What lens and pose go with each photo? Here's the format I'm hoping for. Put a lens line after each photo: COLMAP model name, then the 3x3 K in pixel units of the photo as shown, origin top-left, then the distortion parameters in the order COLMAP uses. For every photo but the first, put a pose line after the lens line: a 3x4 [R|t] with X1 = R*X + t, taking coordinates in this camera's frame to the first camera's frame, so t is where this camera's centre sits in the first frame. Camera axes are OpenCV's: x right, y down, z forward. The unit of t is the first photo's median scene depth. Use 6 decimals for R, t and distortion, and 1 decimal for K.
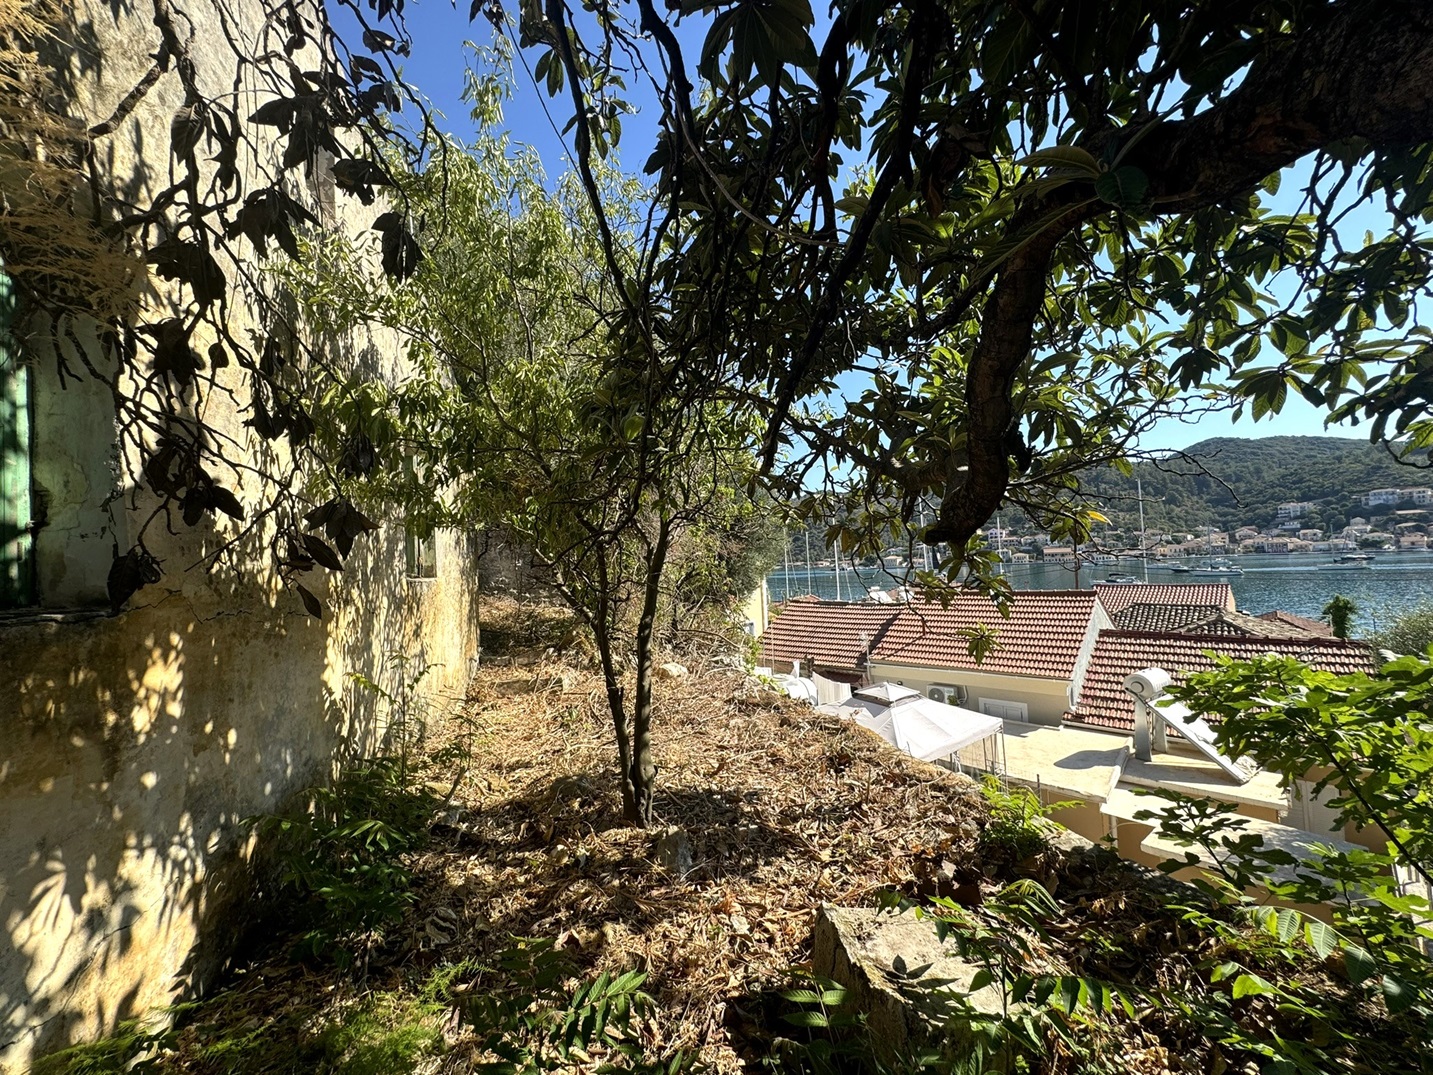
lens RADIAL K [[573.7, 0, 715.9], [0, 573.7, 538.4], [0, 0, 1]] dist [-0.001267, 0.000122]
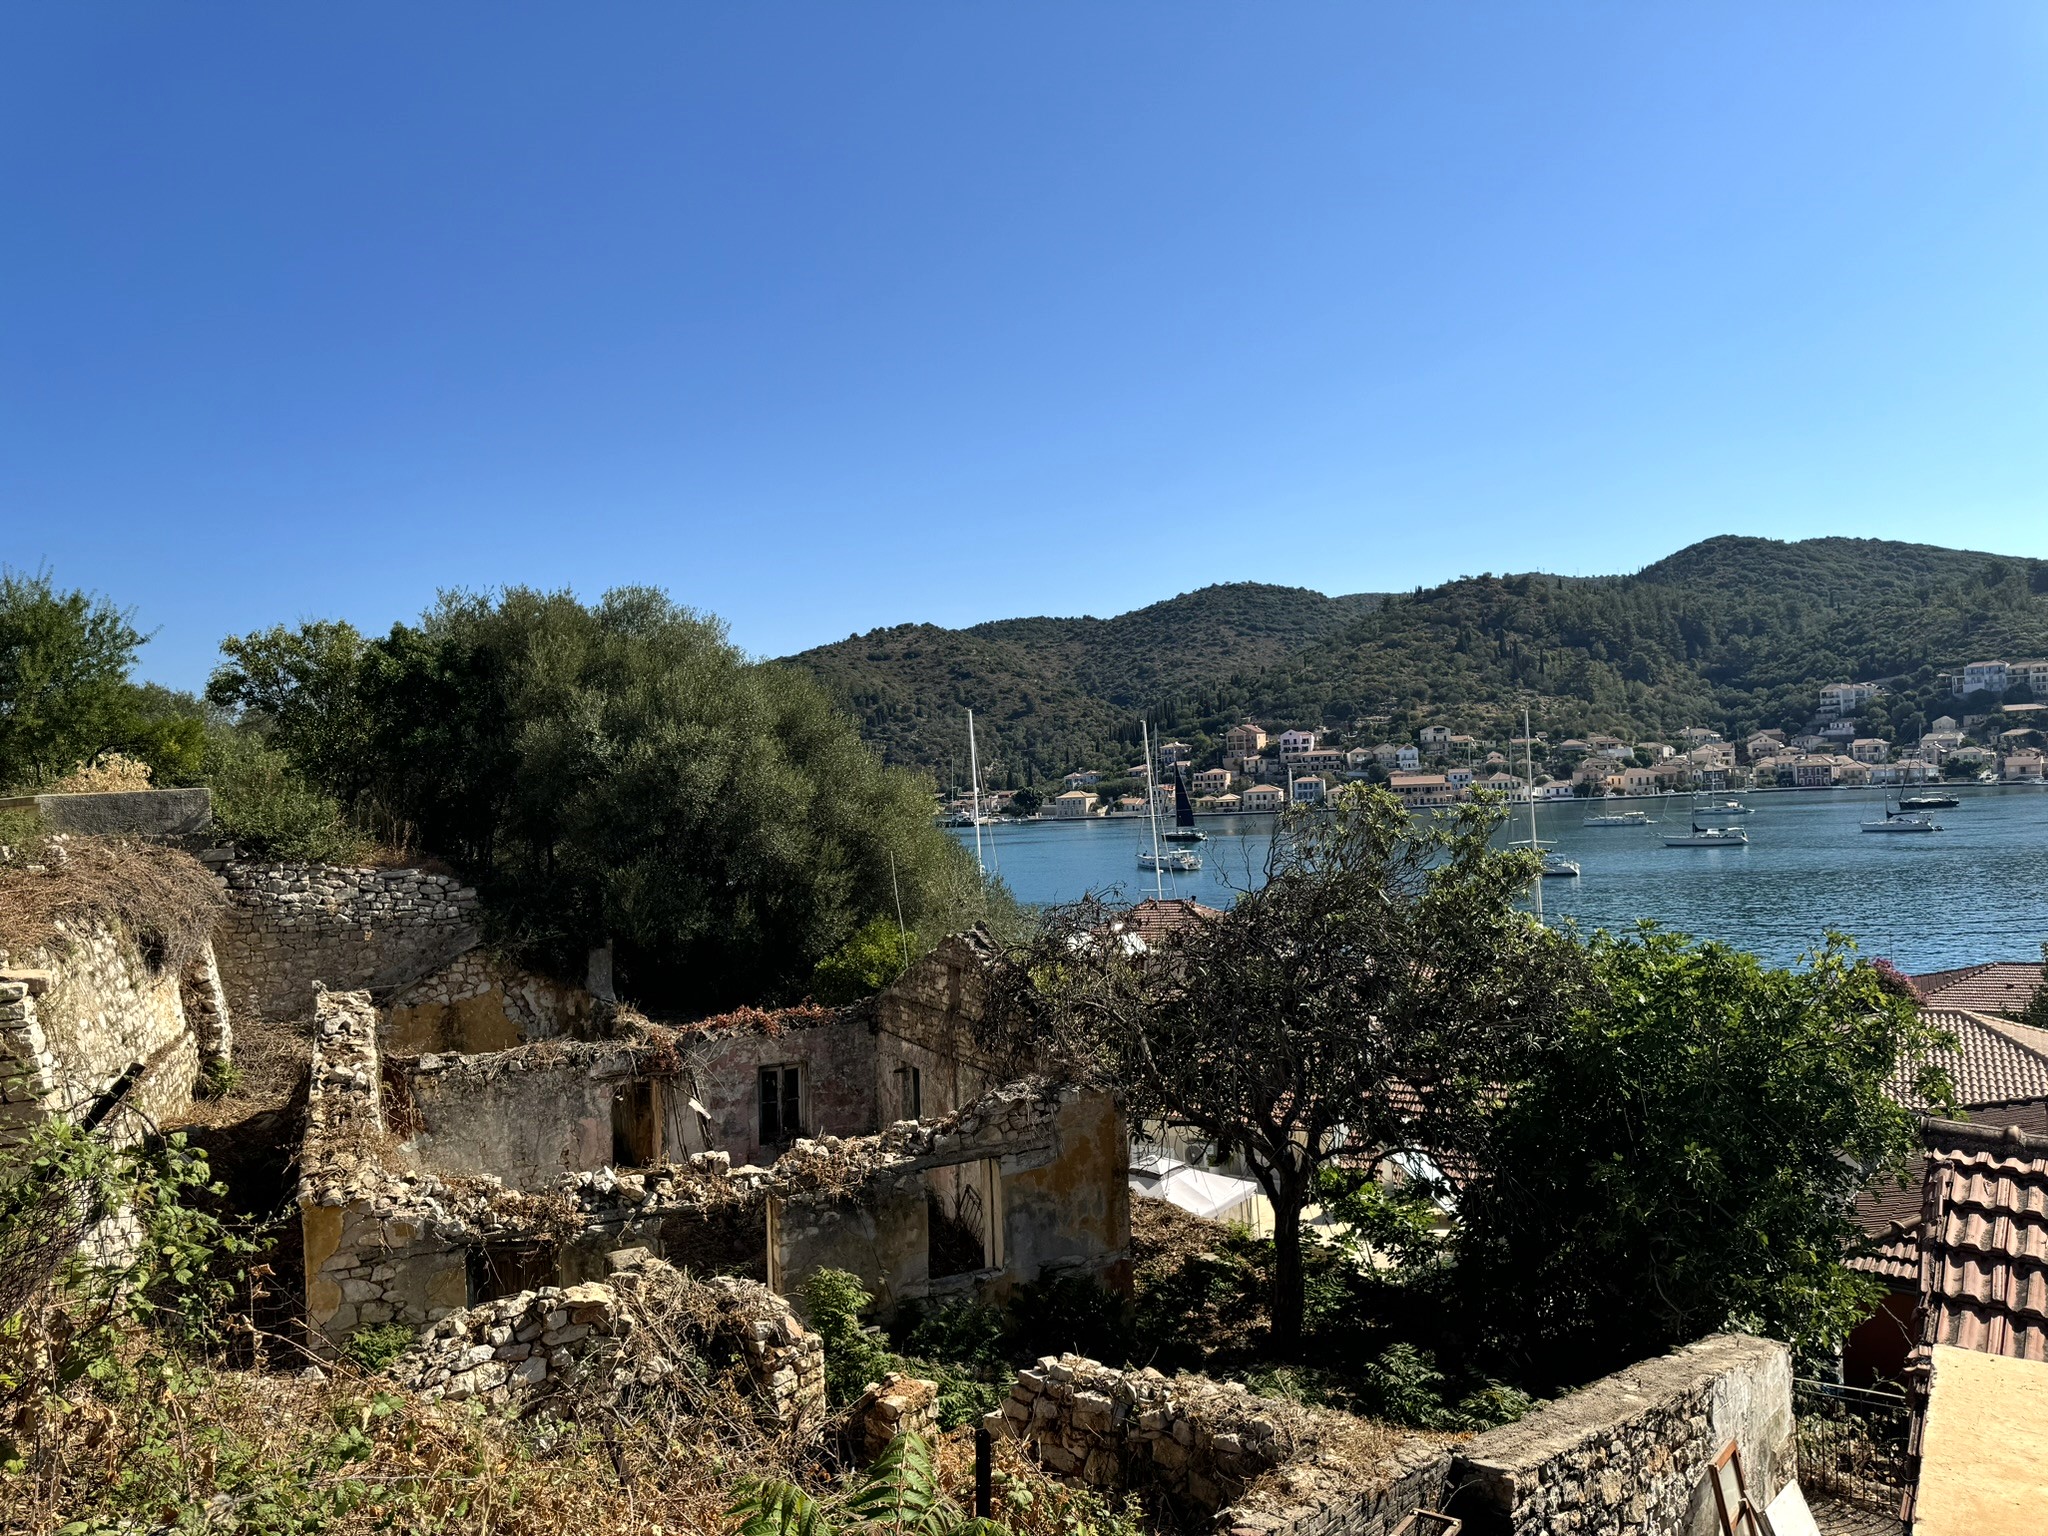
lens RADIAL K [[1442.6, 0, 1046.1], [0, 1442.6, 756.1], [0, 0, 1]] dist [0.056965, -0.066835]
pose [[0.960928, 0.003383, 0.276778, -1.134844], [-0.007317, 0.999886, 0.013183, -0.924612], [-0.276702, -0.014693, 0.960844, -2.653920]]
